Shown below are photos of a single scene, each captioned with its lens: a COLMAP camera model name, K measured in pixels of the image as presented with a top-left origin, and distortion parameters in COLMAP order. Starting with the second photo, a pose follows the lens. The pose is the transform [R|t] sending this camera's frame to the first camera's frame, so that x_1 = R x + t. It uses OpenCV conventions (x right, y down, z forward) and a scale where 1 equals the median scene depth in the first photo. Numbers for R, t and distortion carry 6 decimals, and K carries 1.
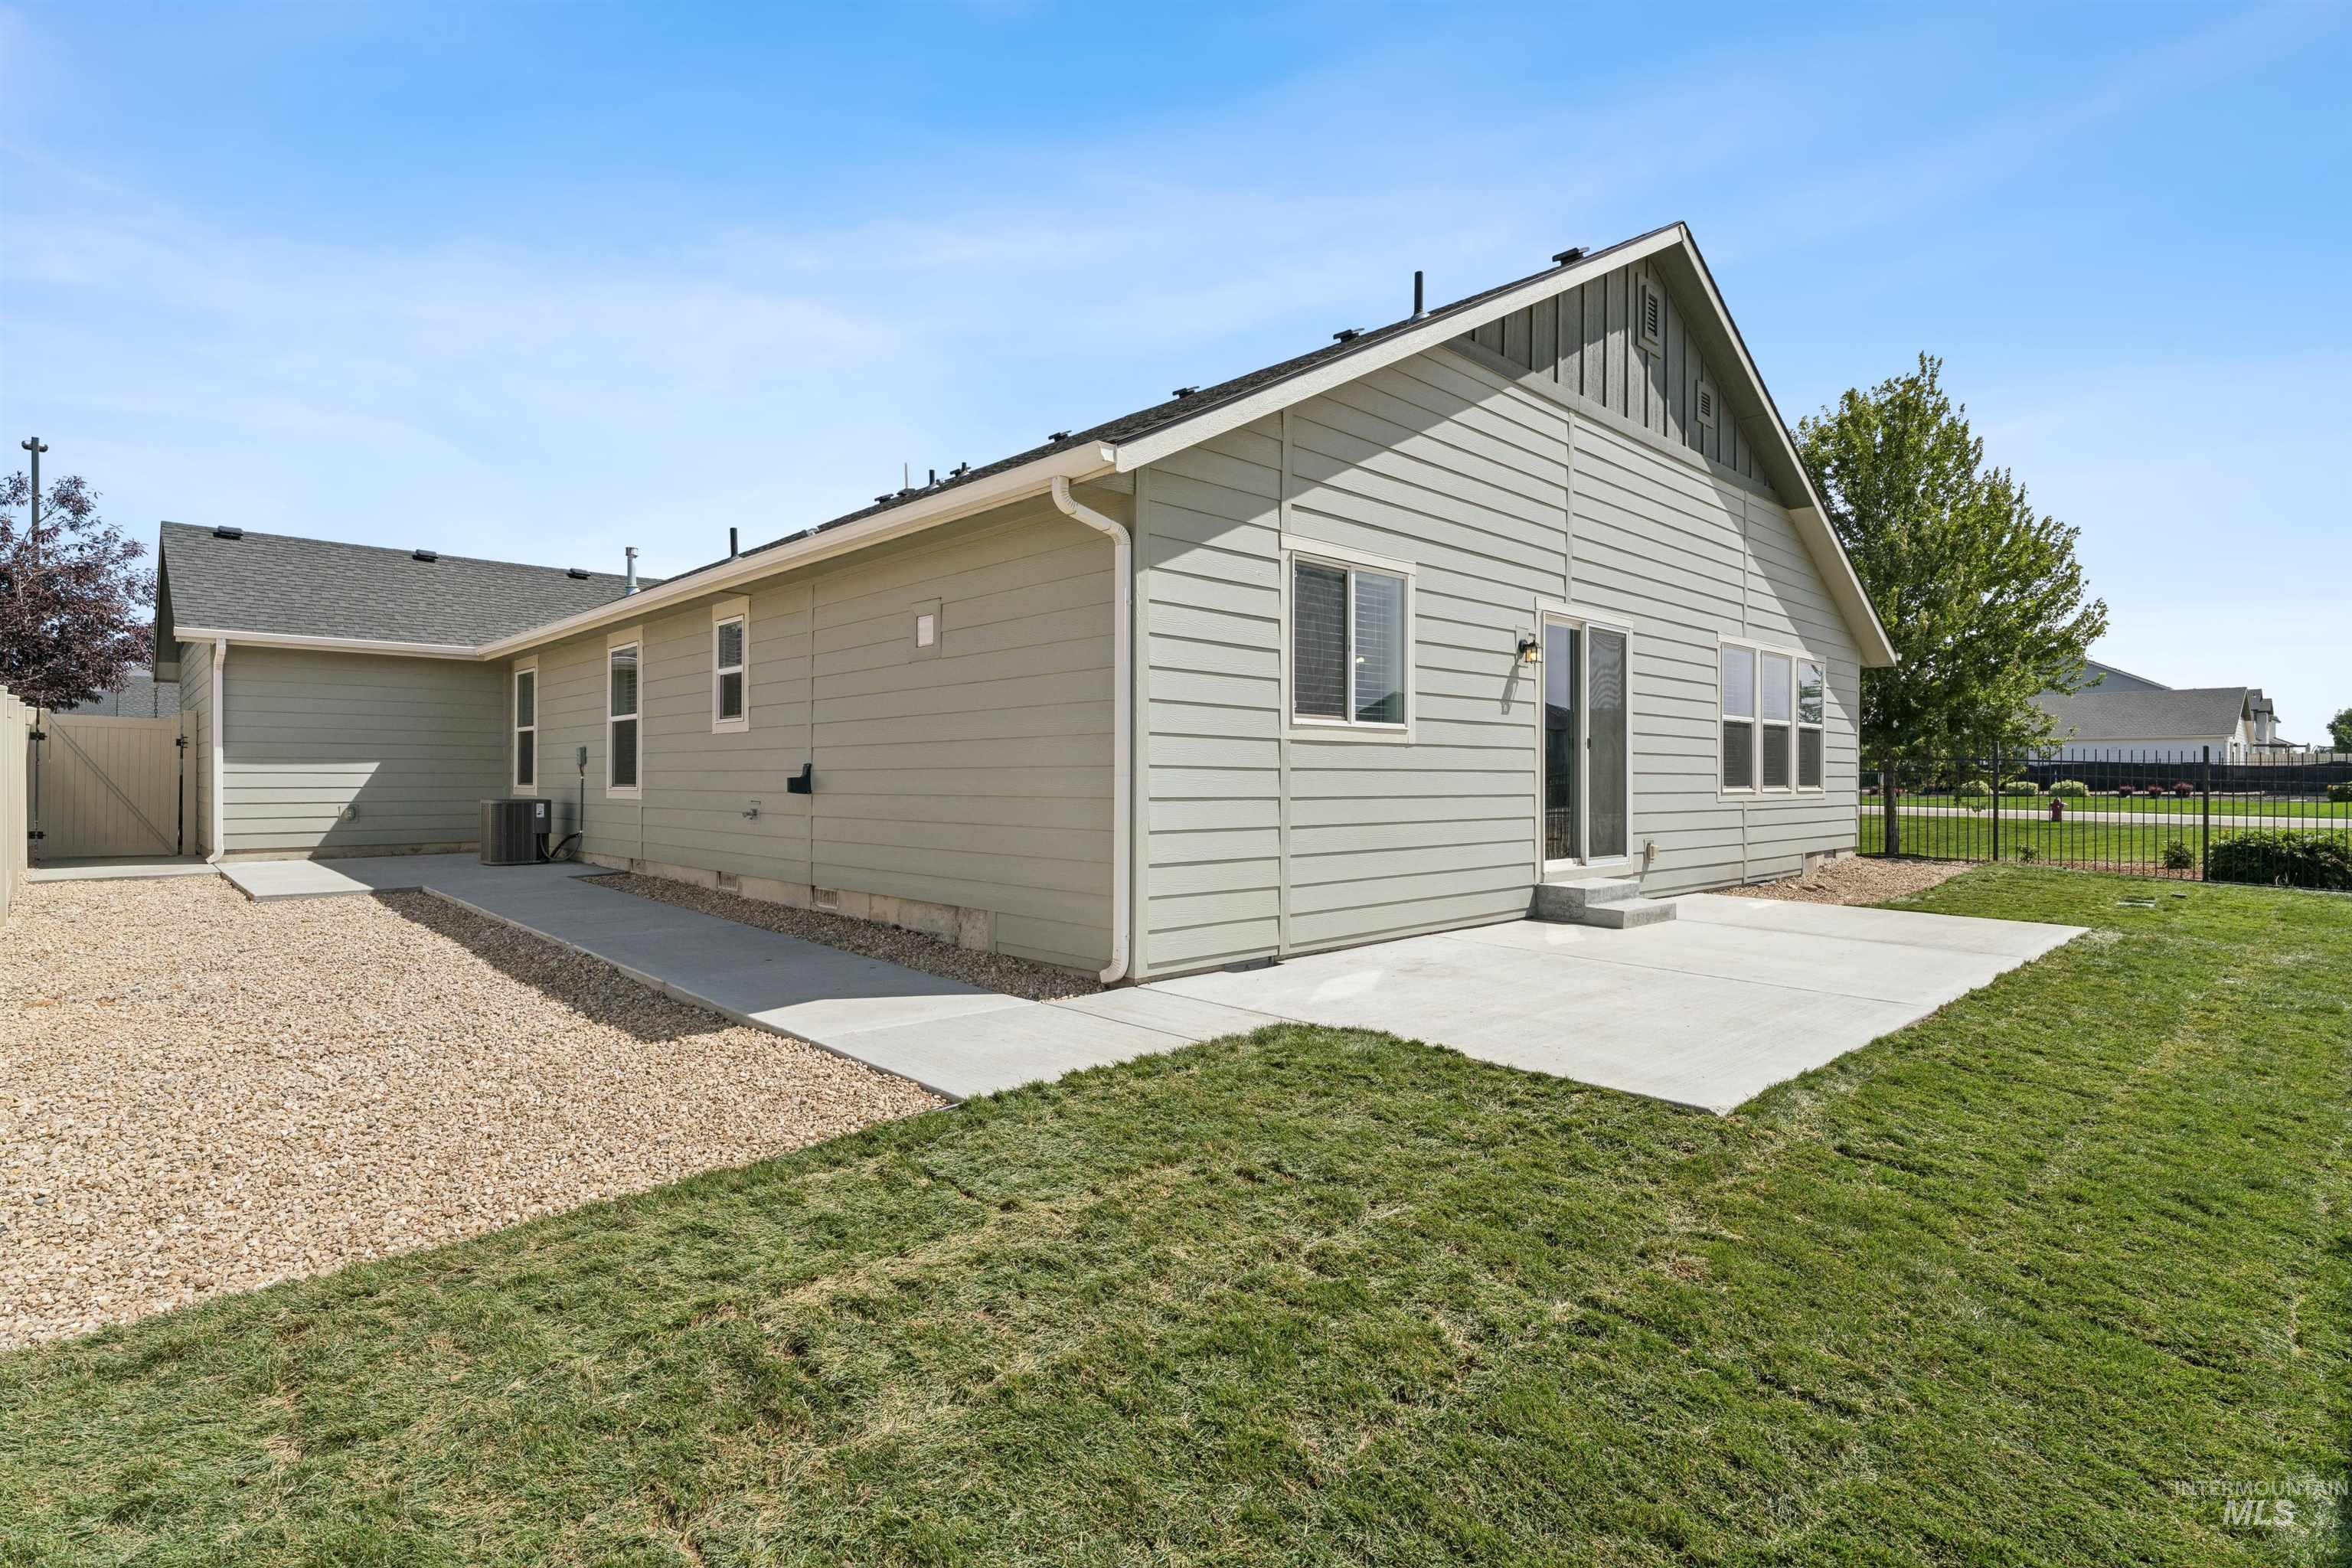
lens RADIAL K [[1130.5, 0, 1176.0], [0, 1130.5, 784.0], [0, 0, 1]] dist [-0.001373, -0.000094]
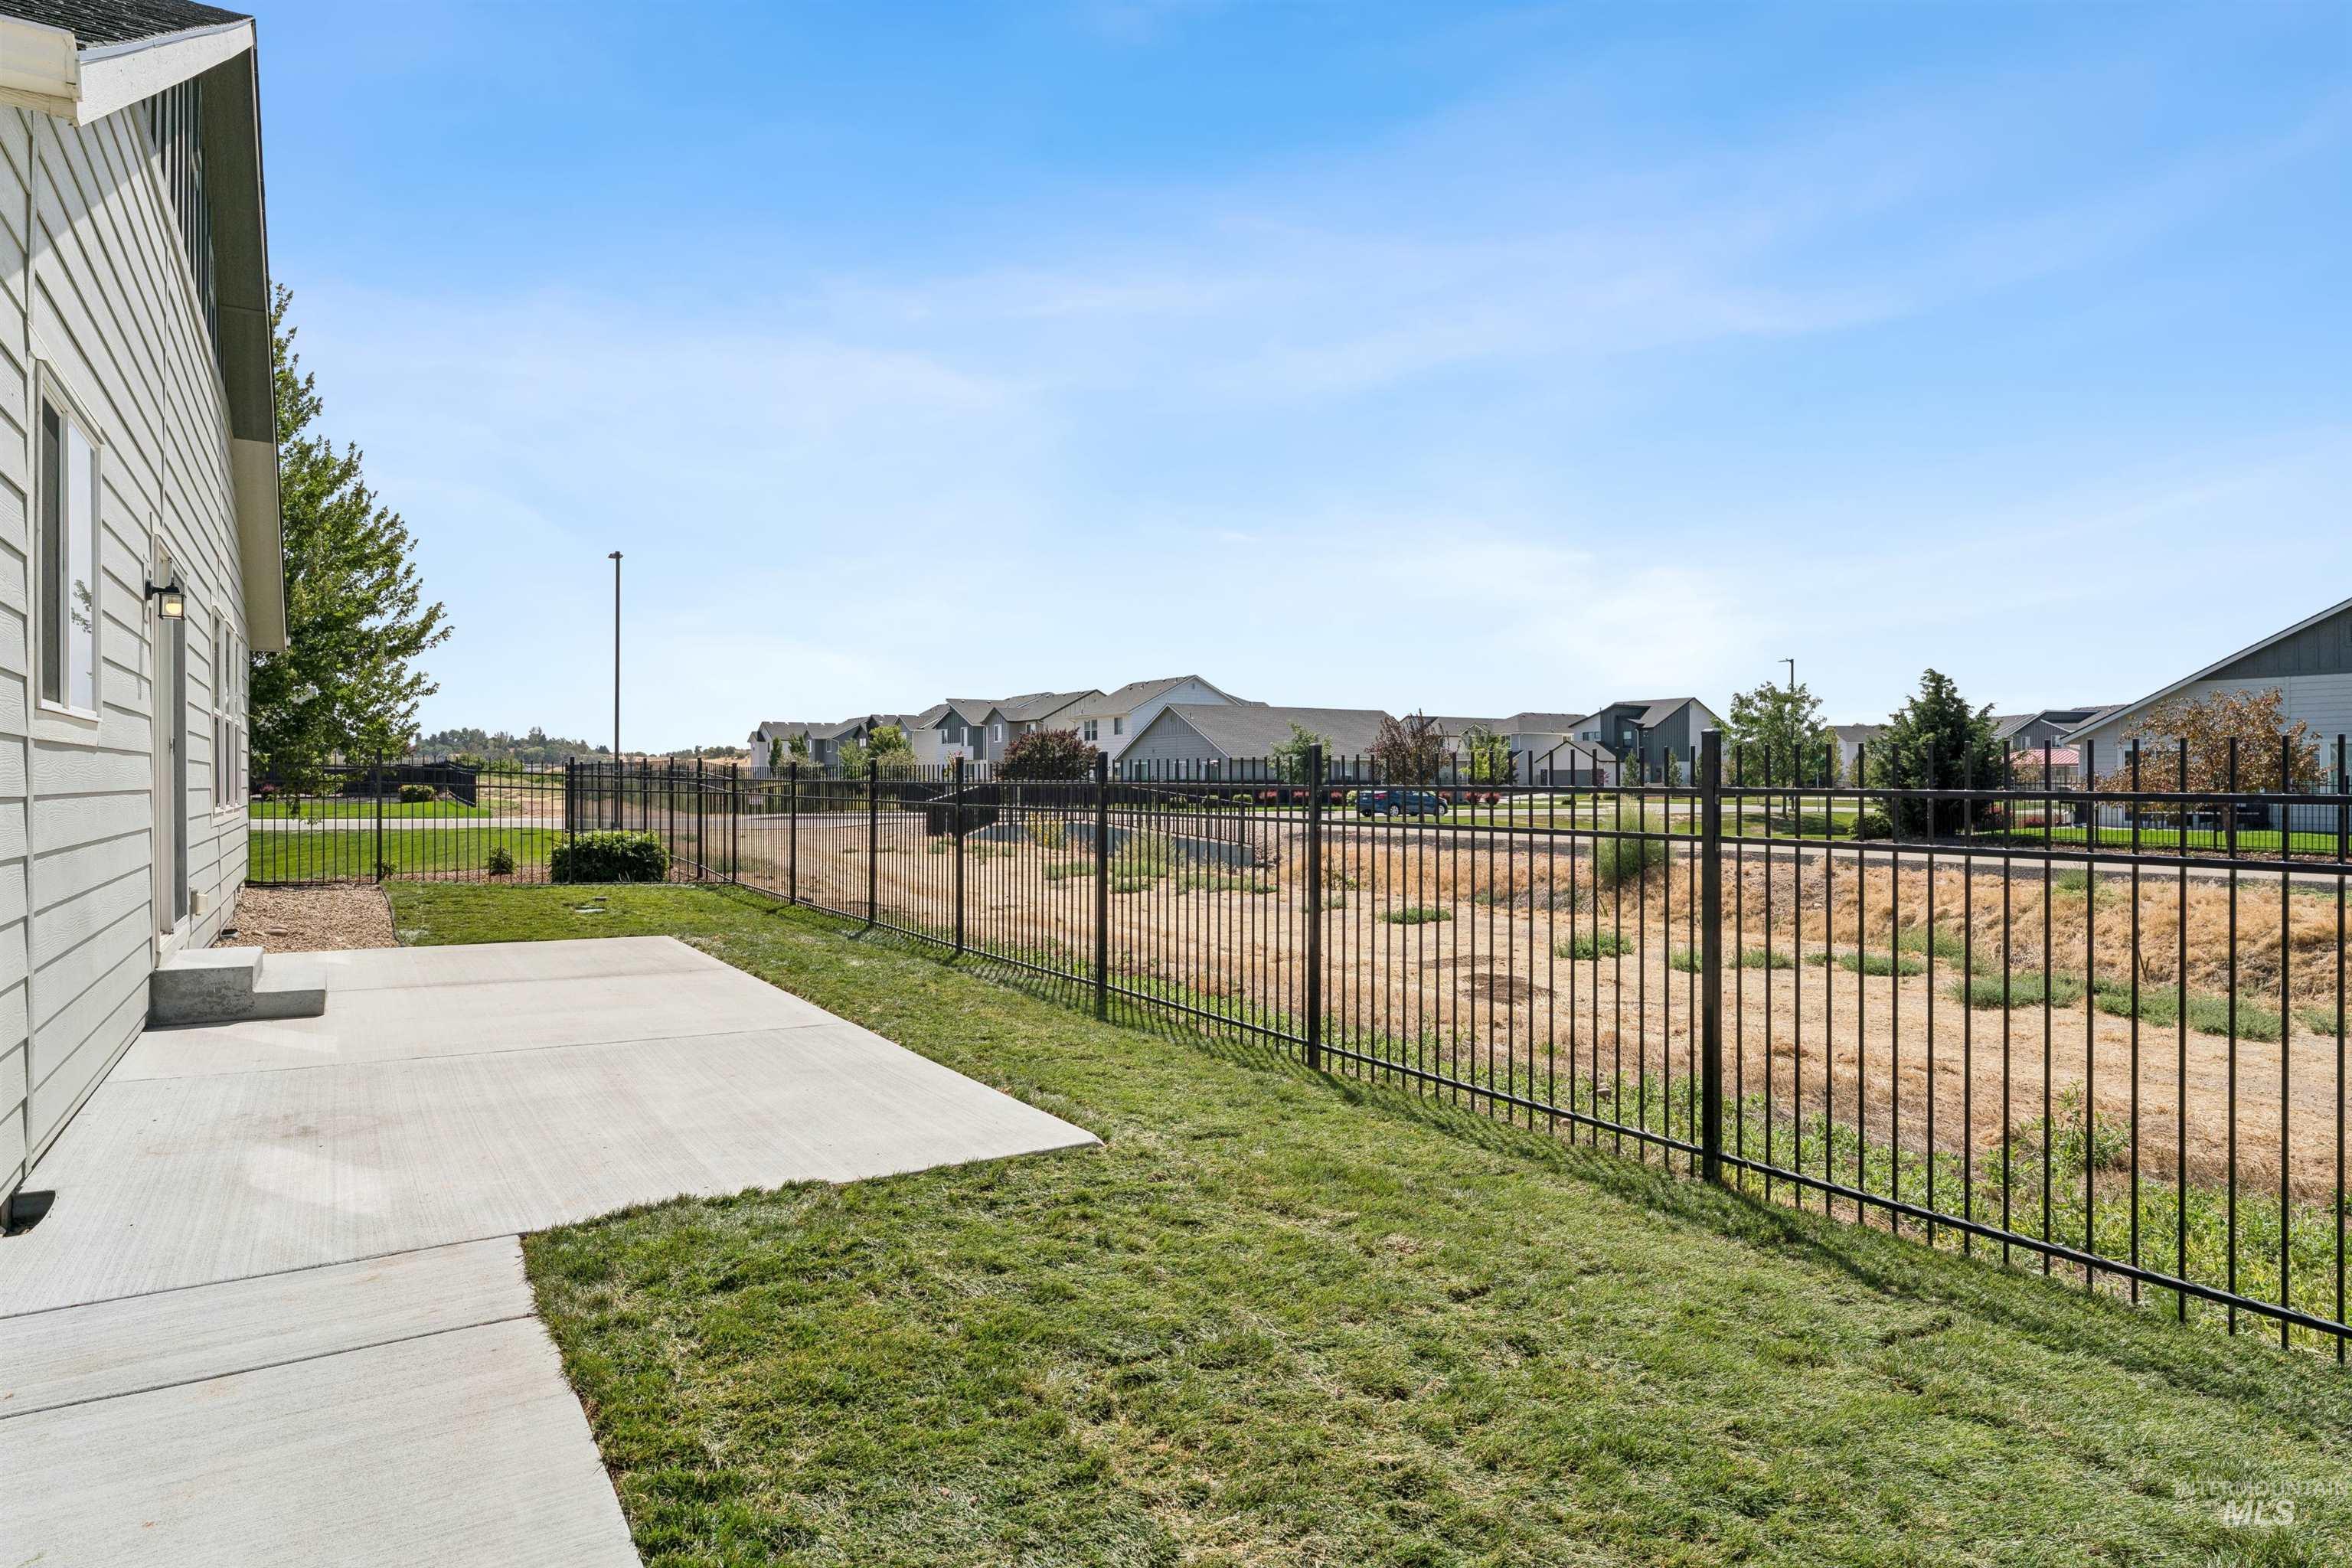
lens RADIAL K [[1301.6, 0, 1176.0], [0, 1301.6, 784.0], [0, 0, 1]] dist [0.001288, -0.000039]
pose [[0.204898, -0.005200, 0.978769, -0.218196], [0.006934, 0.999969, 0.003861, -0.011144], [-0.978759, 0.005995, 0.204928, 0.236758]]
